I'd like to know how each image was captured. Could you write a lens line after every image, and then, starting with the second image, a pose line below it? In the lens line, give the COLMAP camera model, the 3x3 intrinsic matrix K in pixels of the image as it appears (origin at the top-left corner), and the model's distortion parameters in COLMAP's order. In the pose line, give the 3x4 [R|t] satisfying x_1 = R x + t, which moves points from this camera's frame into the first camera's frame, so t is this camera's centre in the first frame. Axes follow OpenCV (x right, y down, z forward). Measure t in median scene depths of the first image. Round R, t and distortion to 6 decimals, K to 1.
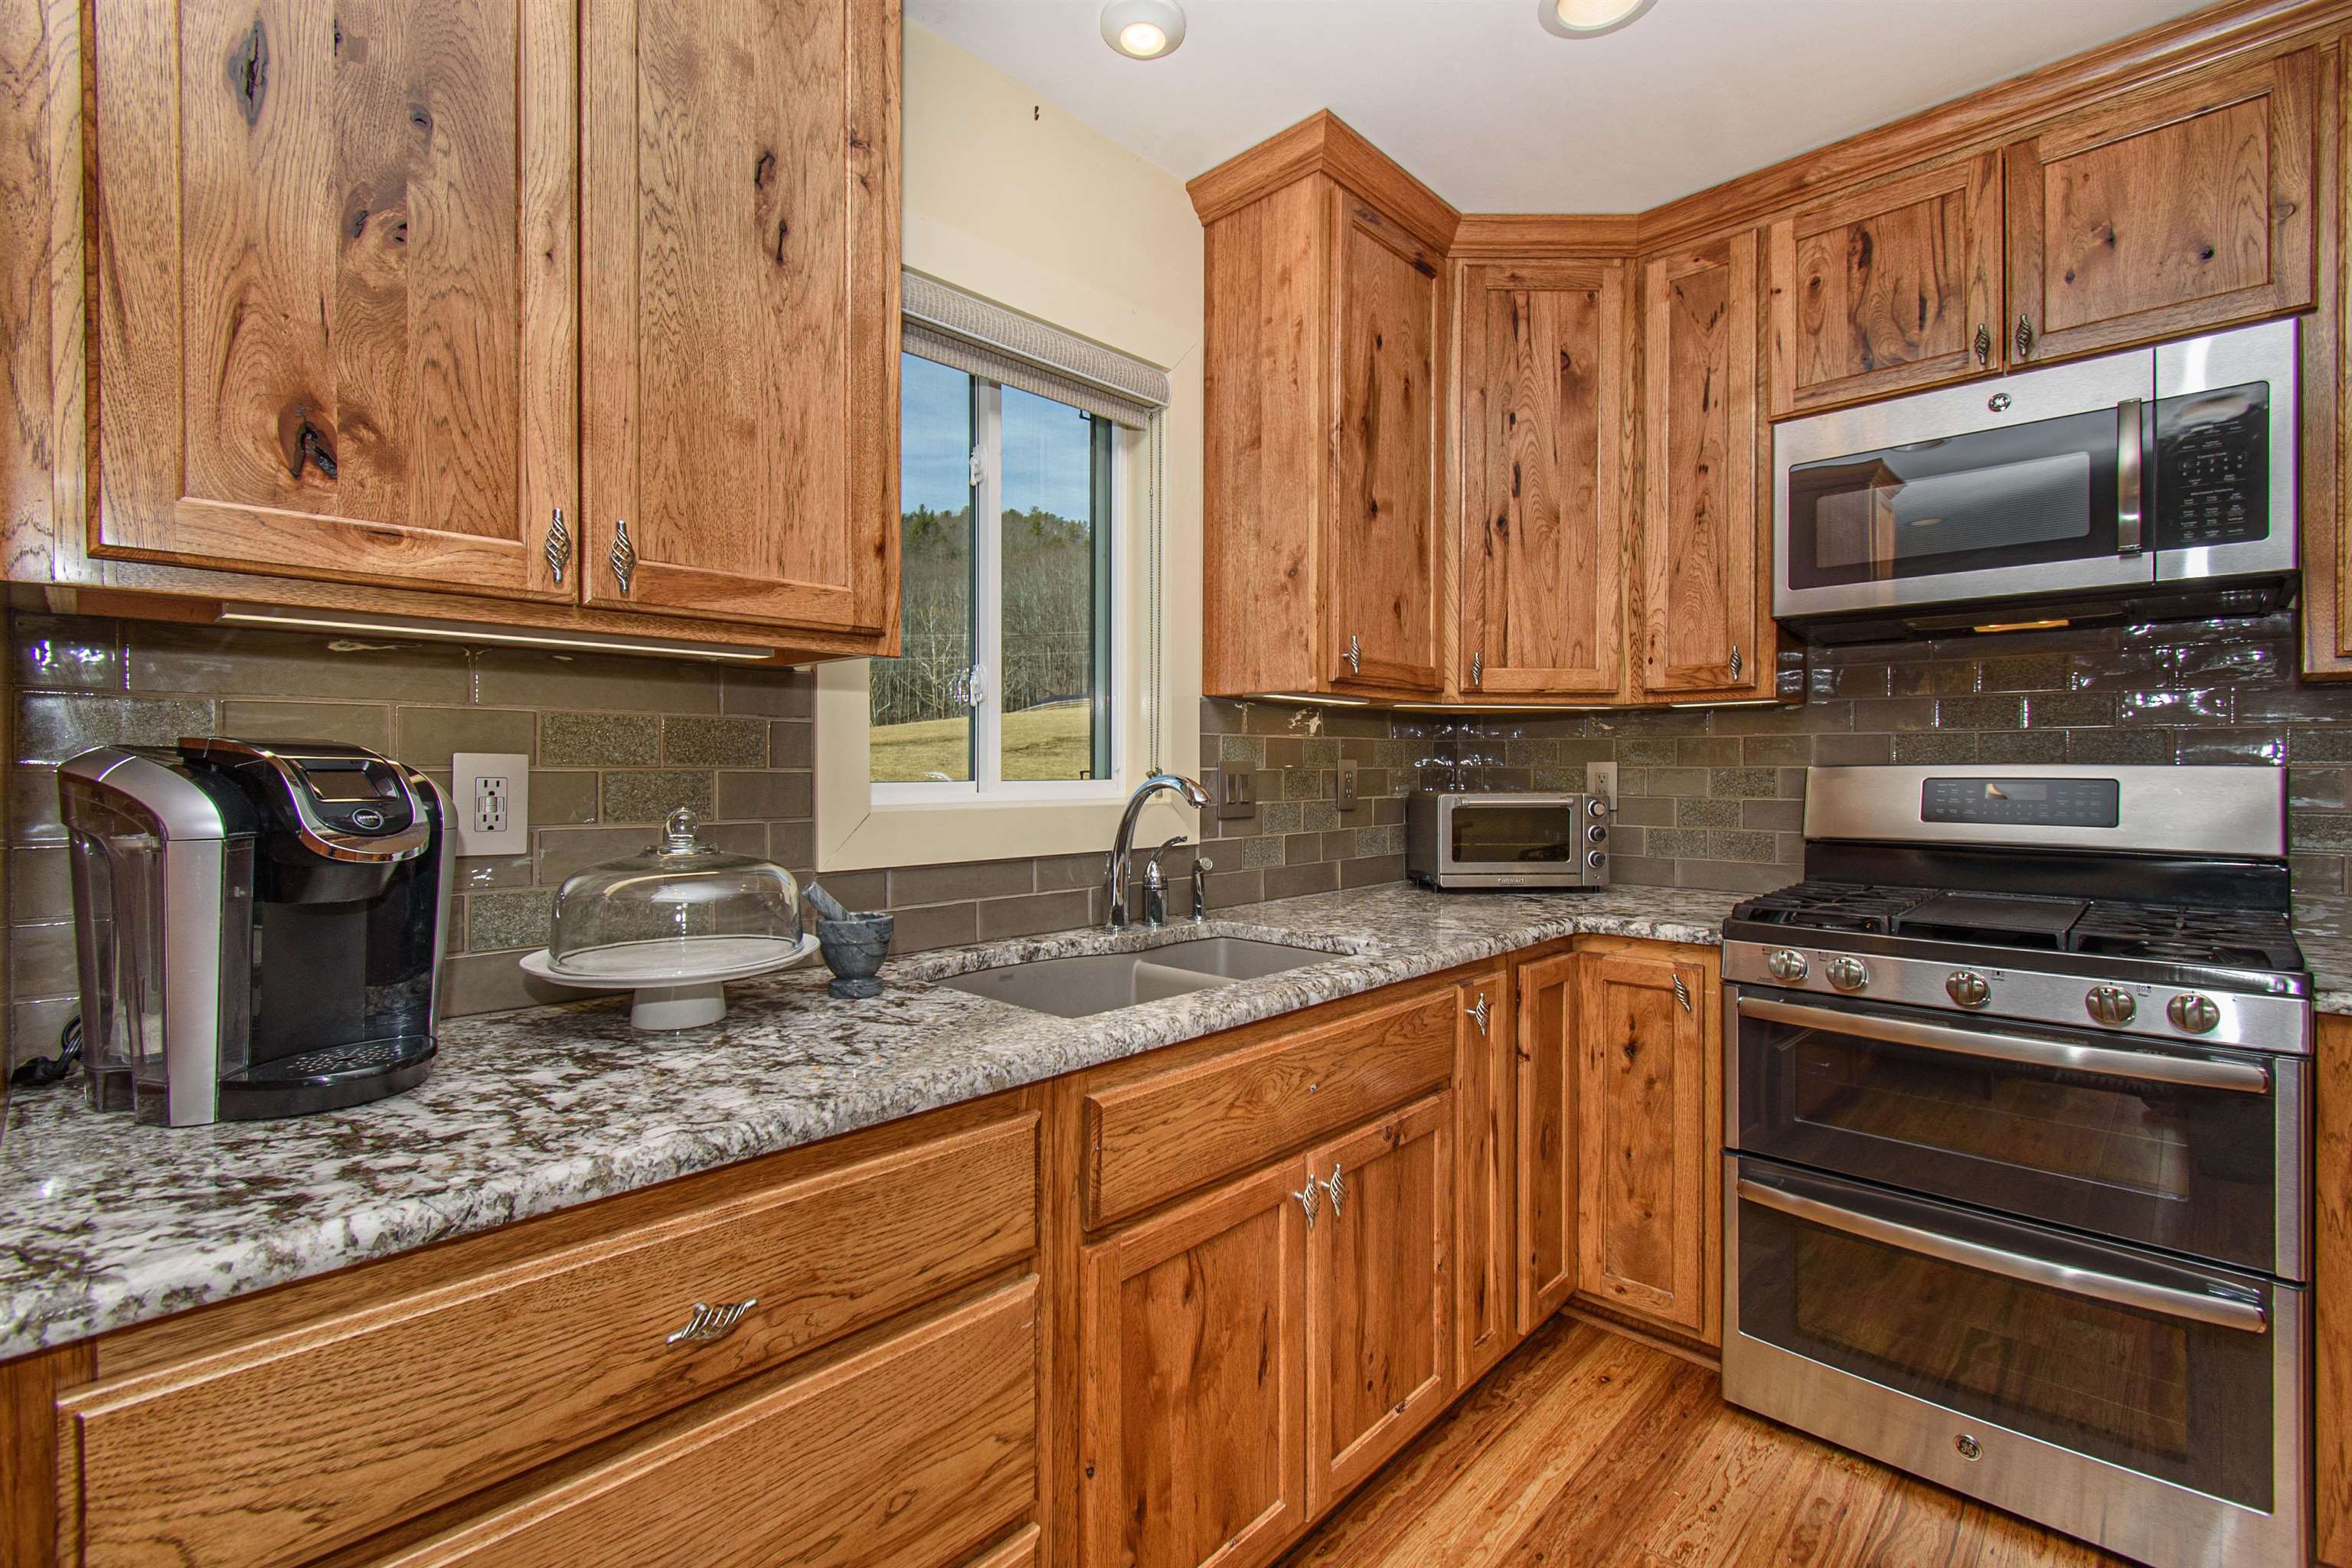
lens RADIAL K [[1042.4, 0, 1175.8], [0, 1042.4, 774.1], [0, 0, 1]] dist [-0.002817, -0.000982]
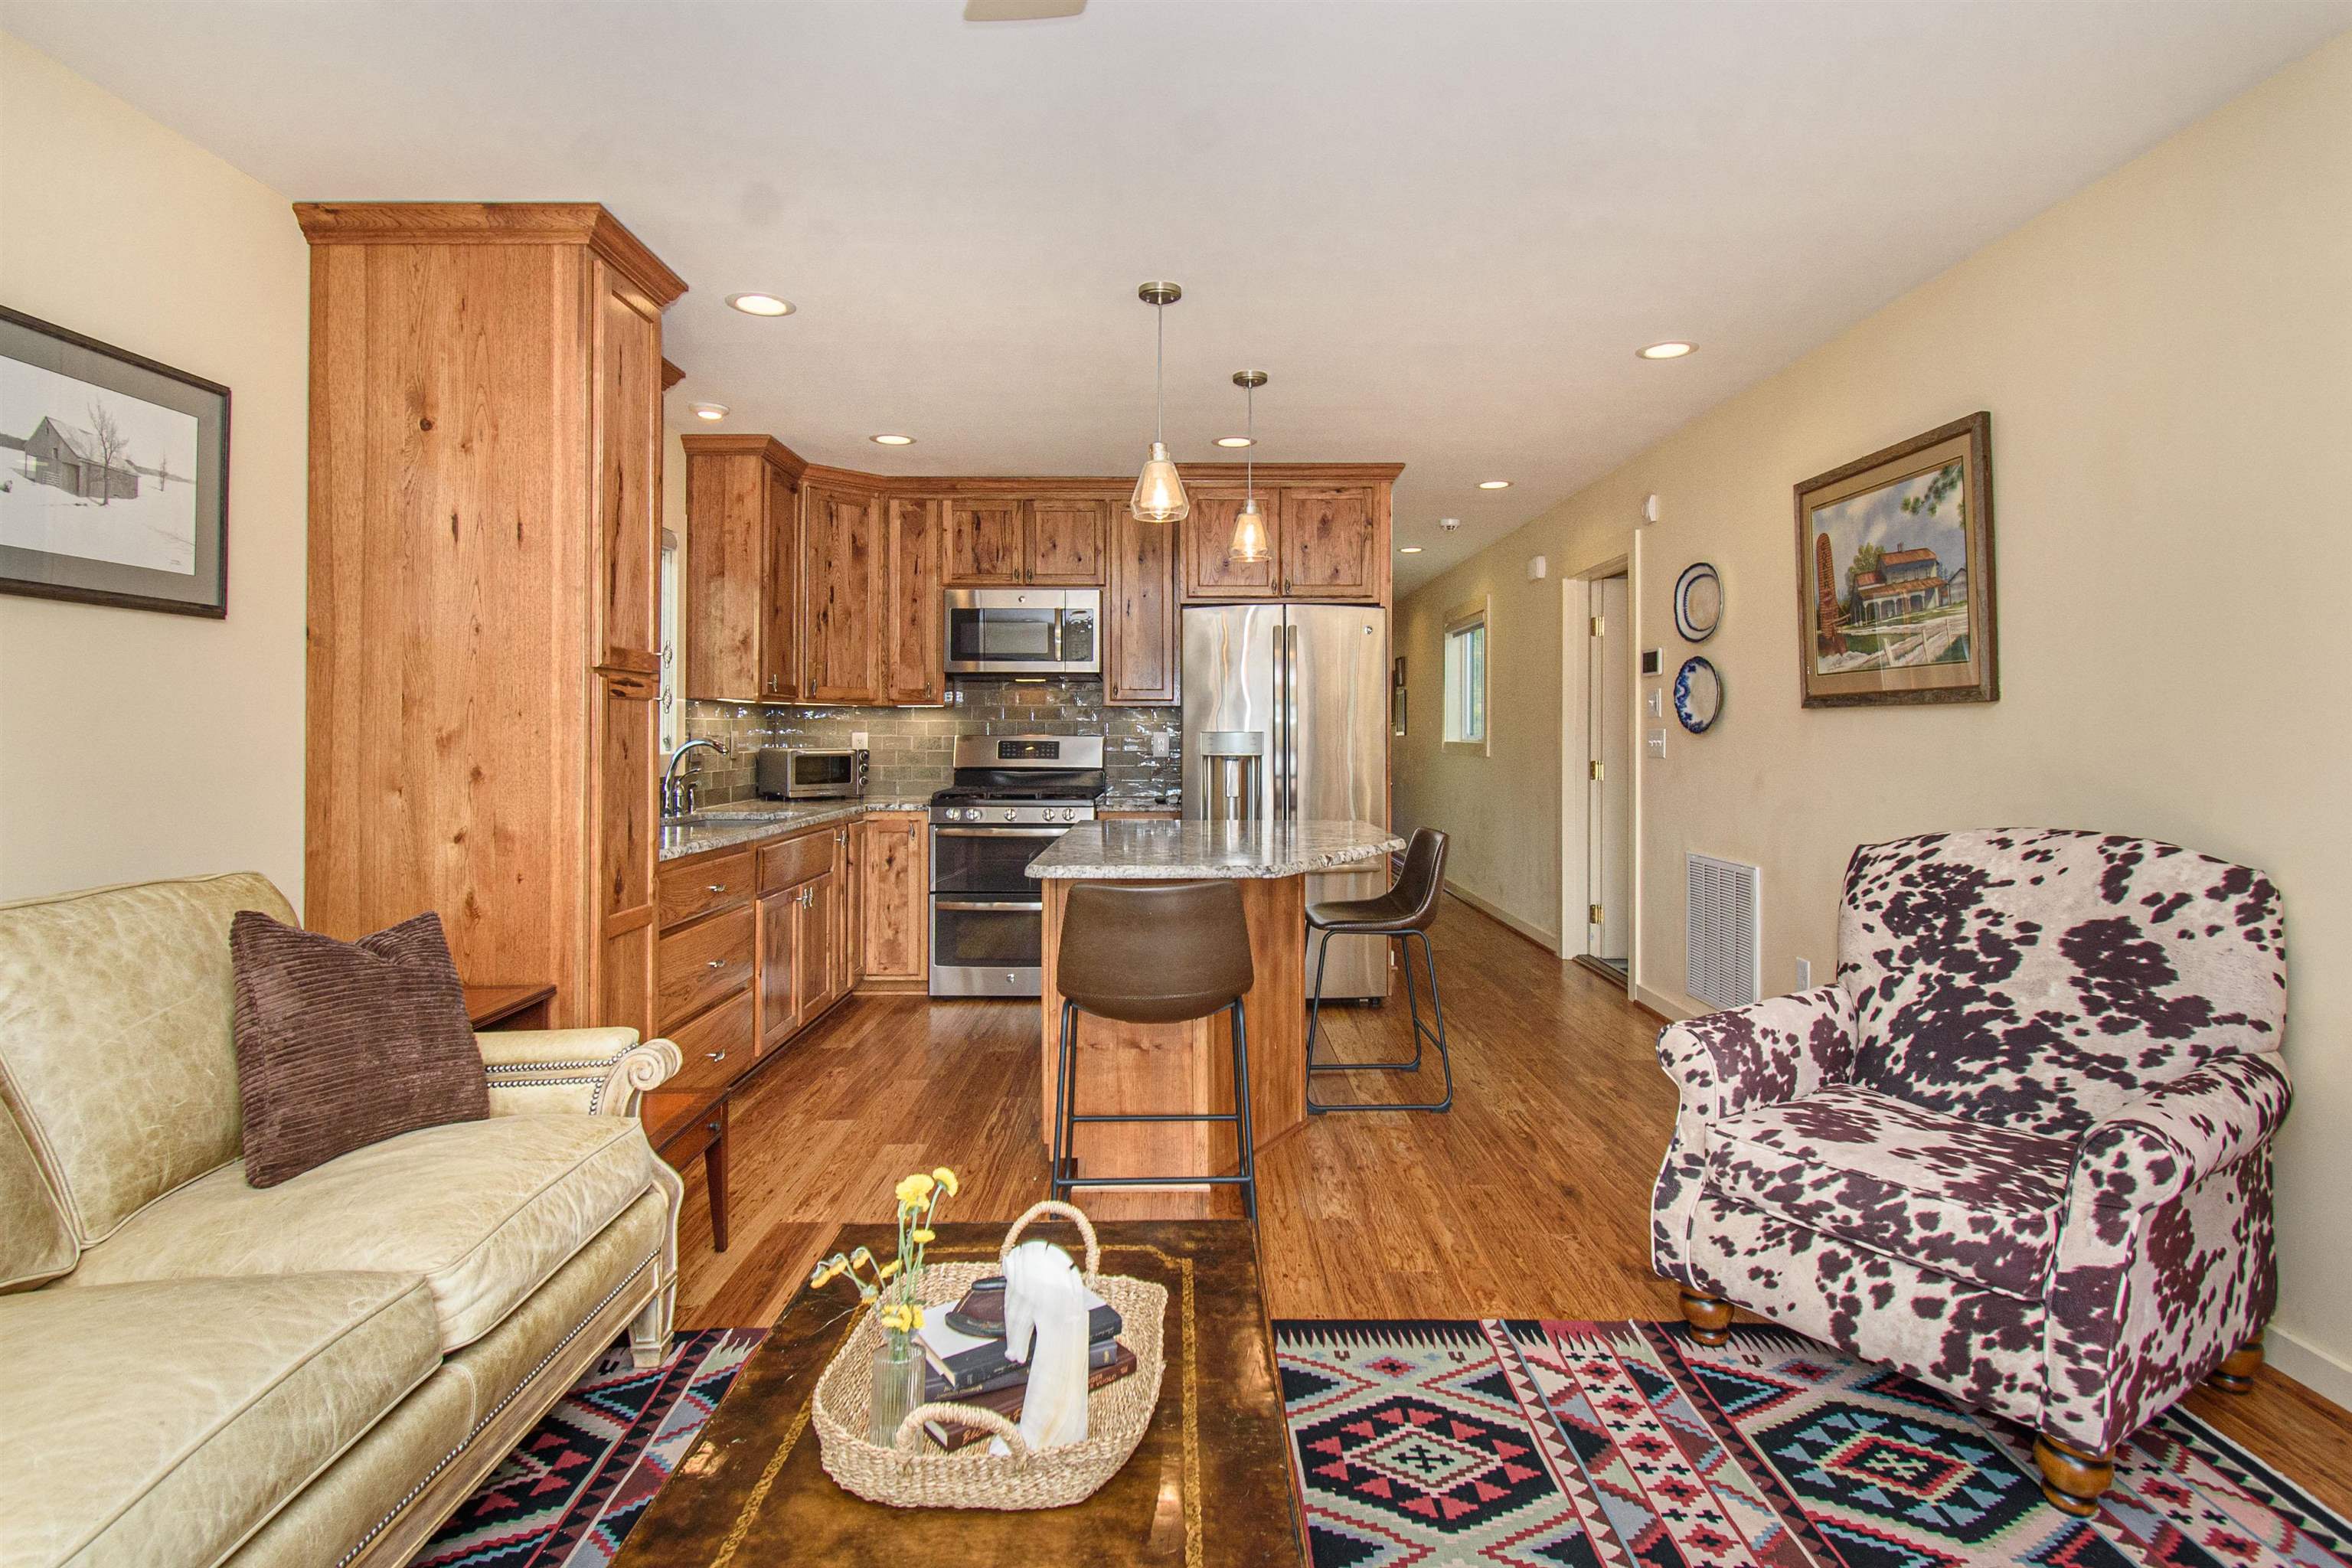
lens RADIAL K [[1038.6, 0, 1160.9], [0, 1038.6, 732.6], [0, 0, 1]] dist [0.086897, 0.000055]
pose [[0.717614, 0.005839, 0.696416, -0.710484], [-0.000391, 0.999968, -0.007980, 0.003332], [-0.696441, 0.005454, 0.717594, -1.021624]]
